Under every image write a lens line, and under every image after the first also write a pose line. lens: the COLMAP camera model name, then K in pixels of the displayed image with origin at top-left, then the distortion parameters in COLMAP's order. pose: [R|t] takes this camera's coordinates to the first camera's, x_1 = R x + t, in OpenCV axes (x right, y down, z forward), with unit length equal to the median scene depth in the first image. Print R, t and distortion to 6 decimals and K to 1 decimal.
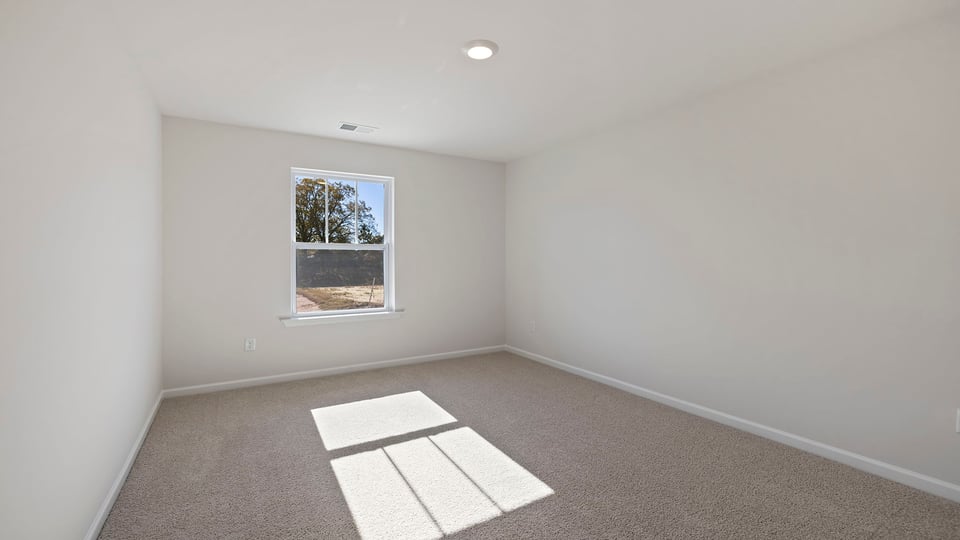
lens RADIAL K [[410.6, 0, 475.9], [0, 410.6, 258.9], [0, 0, 1]] dist [0.001782, 0.000091]
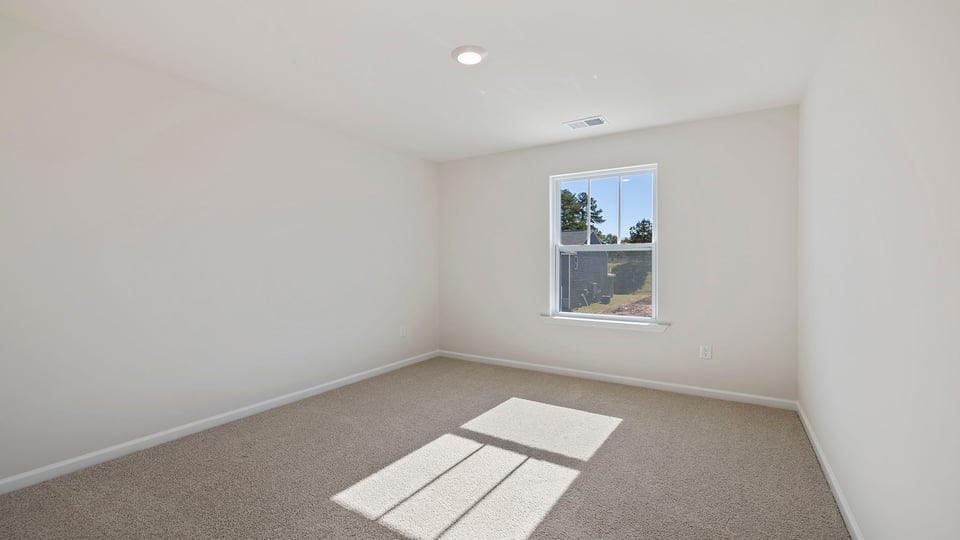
lens RADIAL K [[410.6, 0, 475.9], [0, 410.6, 258.9], [0, 0, 1]] dist [0.001782, 0.000091]
pose [[0.424758, -0.012880, -0.905215, 0.488364], [-0.005175, 0.999848, -0.016655, 0.016639], [0.905292, 0.011759, 0.424627, 0.394501]]
